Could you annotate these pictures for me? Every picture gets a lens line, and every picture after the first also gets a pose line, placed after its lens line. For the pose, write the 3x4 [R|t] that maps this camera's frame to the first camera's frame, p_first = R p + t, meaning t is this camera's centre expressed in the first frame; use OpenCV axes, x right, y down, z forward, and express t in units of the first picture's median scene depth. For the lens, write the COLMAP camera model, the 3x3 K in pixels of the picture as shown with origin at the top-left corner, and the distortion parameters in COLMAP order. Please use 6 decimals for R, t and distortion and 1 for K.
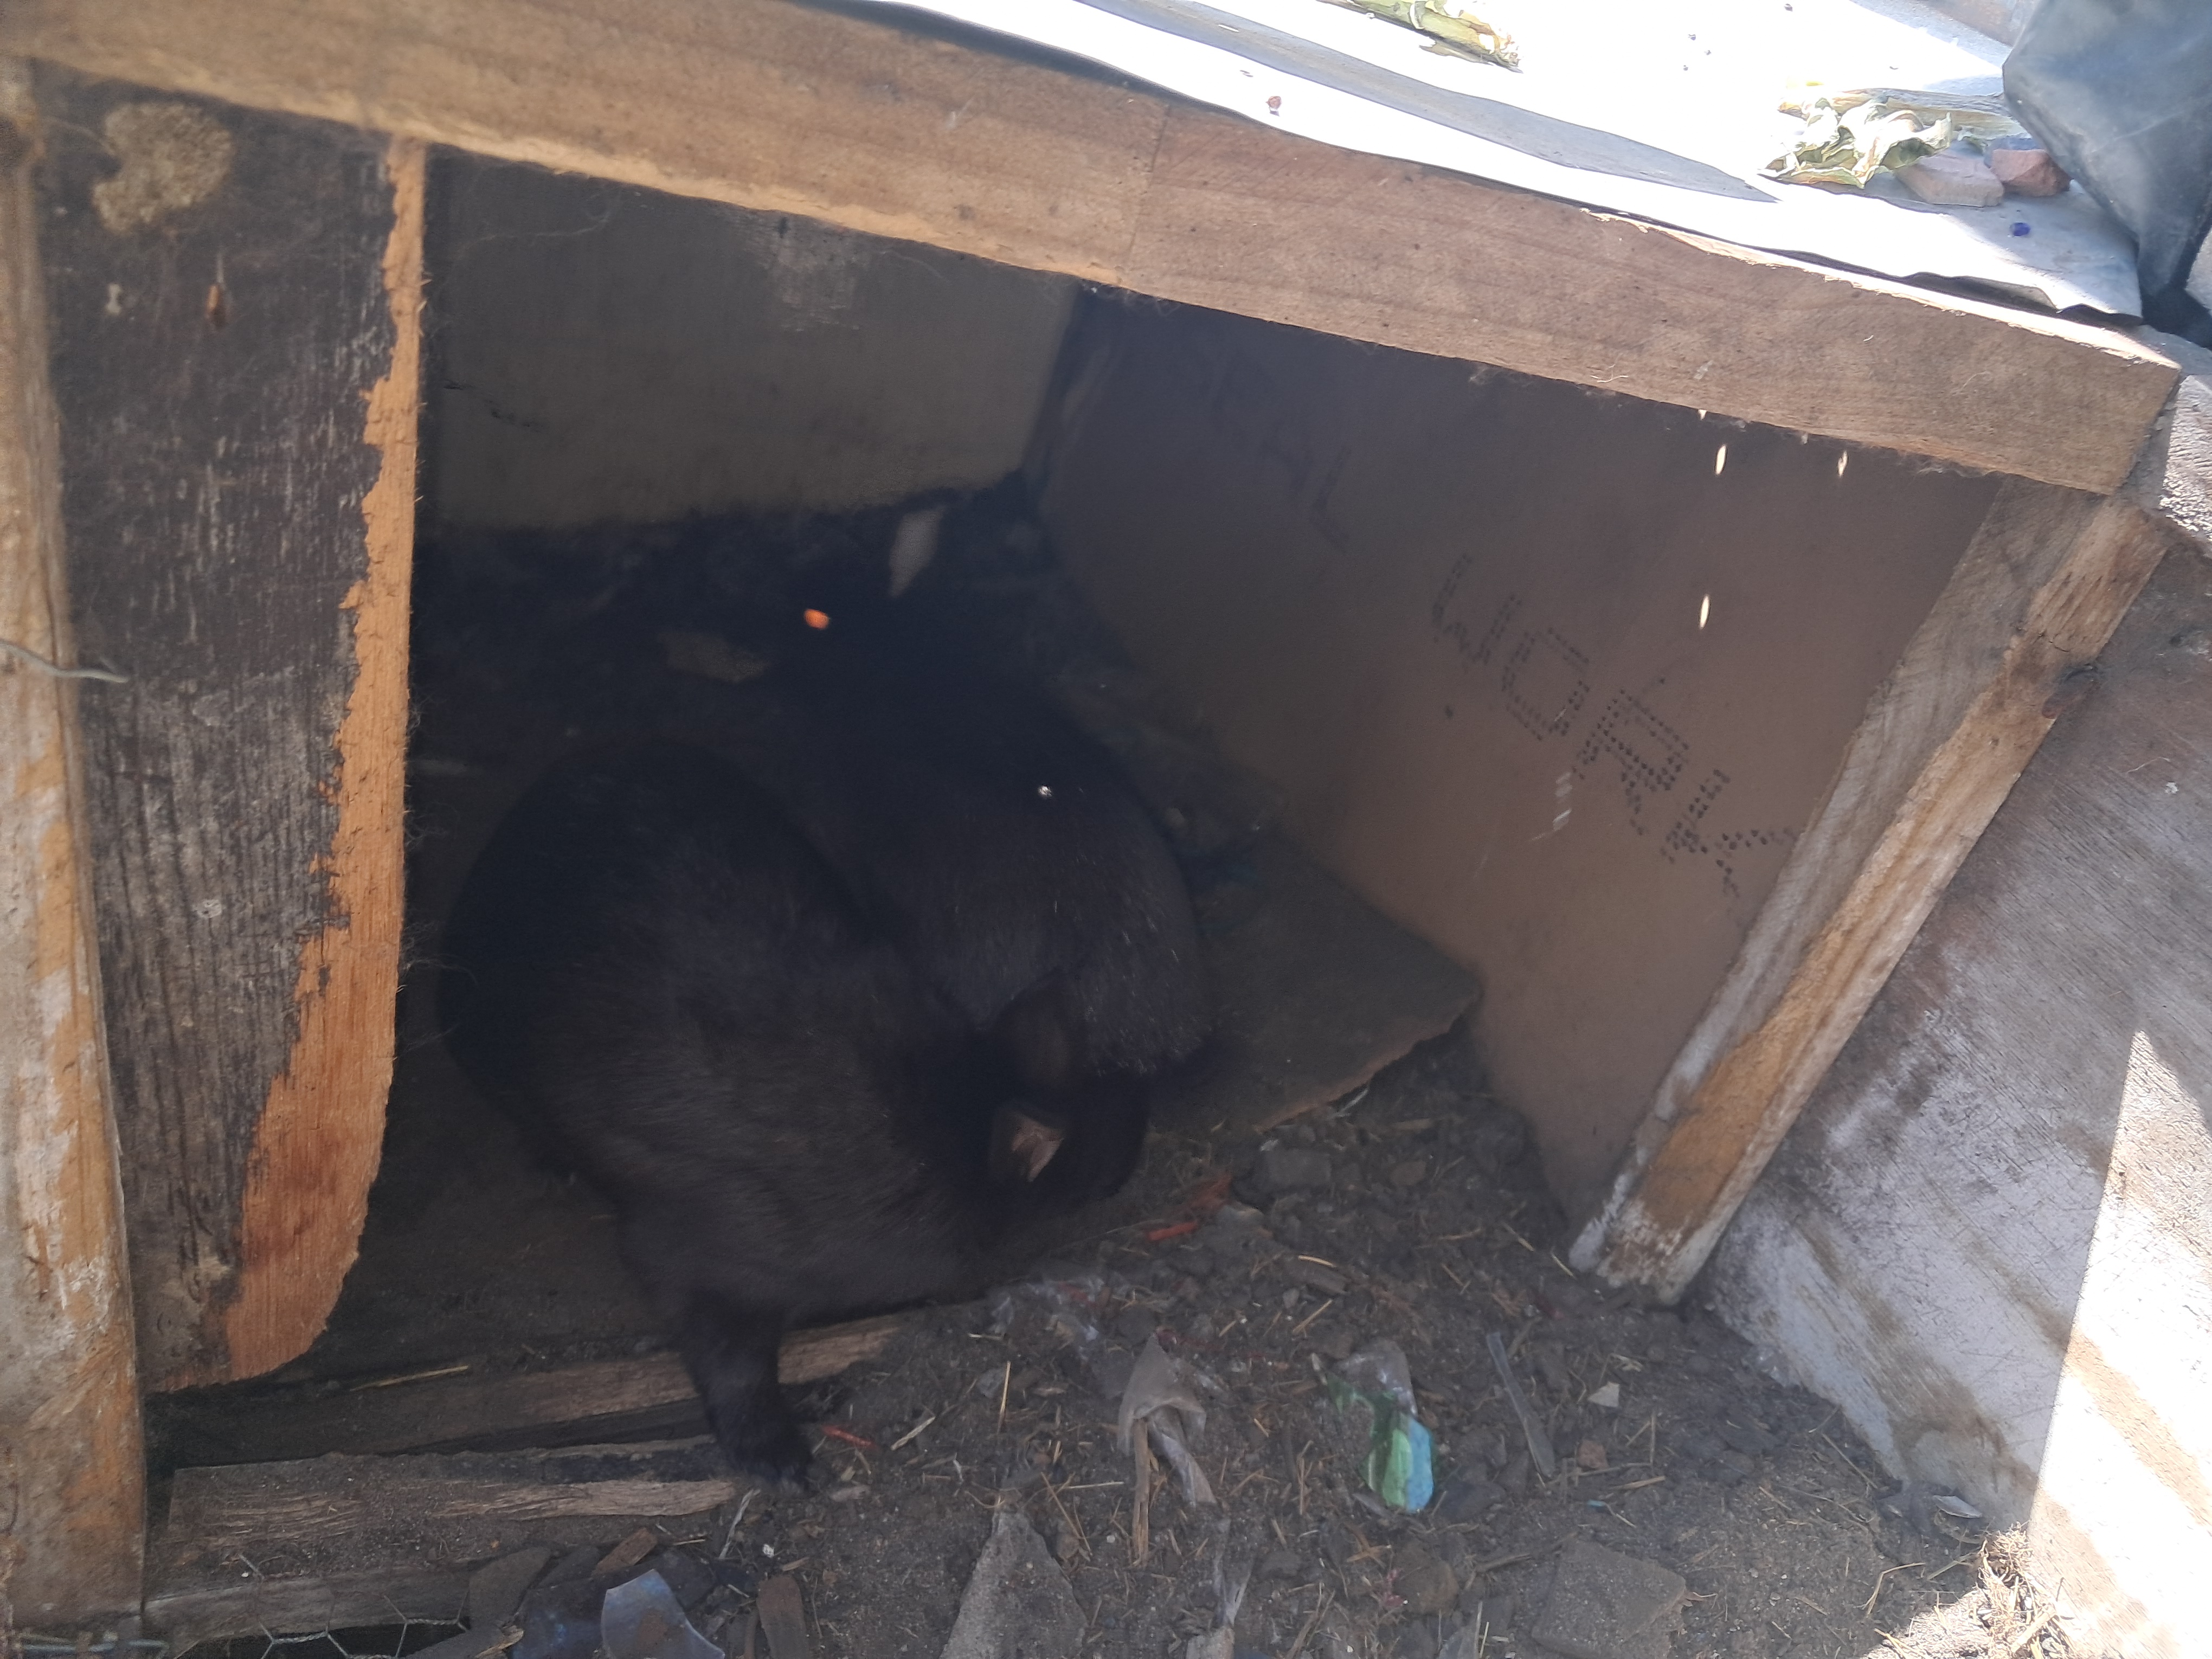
lens RADIAL K [[1815.0, 0, 1106.0], [0, 1815.0, 829.5], [0, 0, 1]] dist [0.009247, -0.005470]
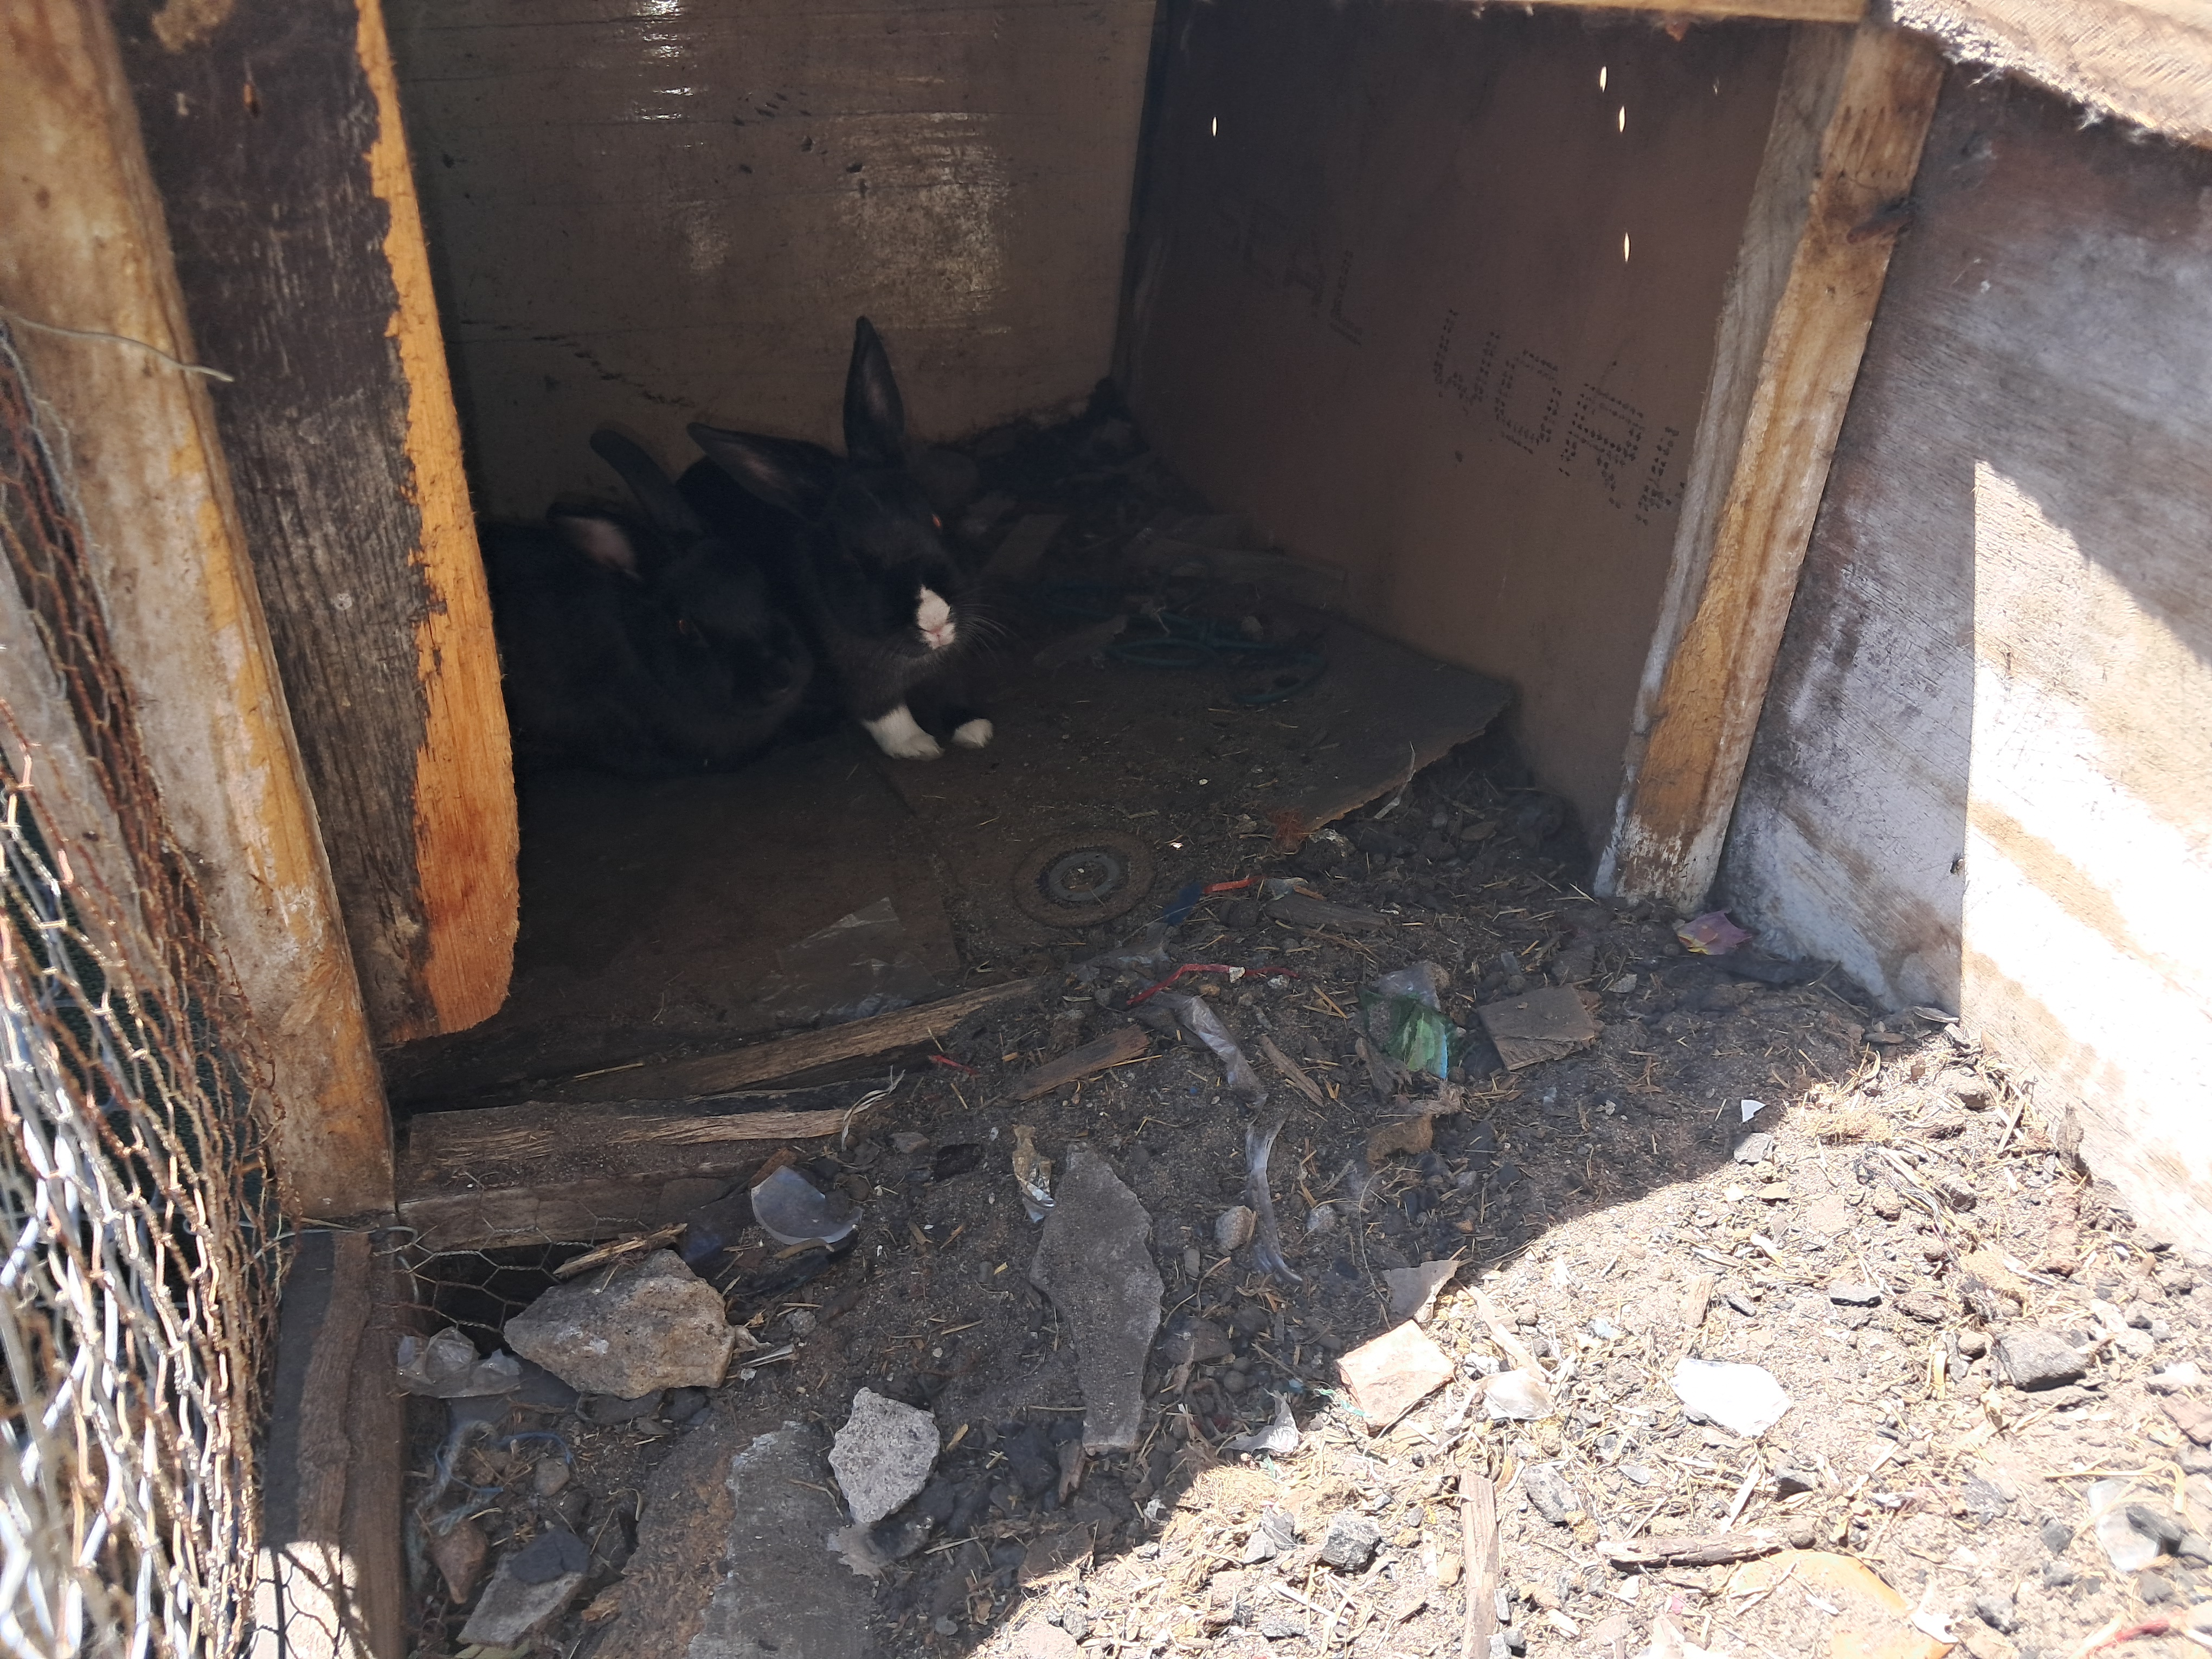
lens RADIAL K [[1799.6, 0, 1071.1], [0, 1799.6, 831.8], [0, 0, 1]] dist [0.026851, 0.004071]
pose [[0.973834, -0.138378, -0.180277, 0.203144], [0.133389, 0.990274, -0.039567, 0.275441], [0.183999, 0.014485, 0.982820, -0.173259]]
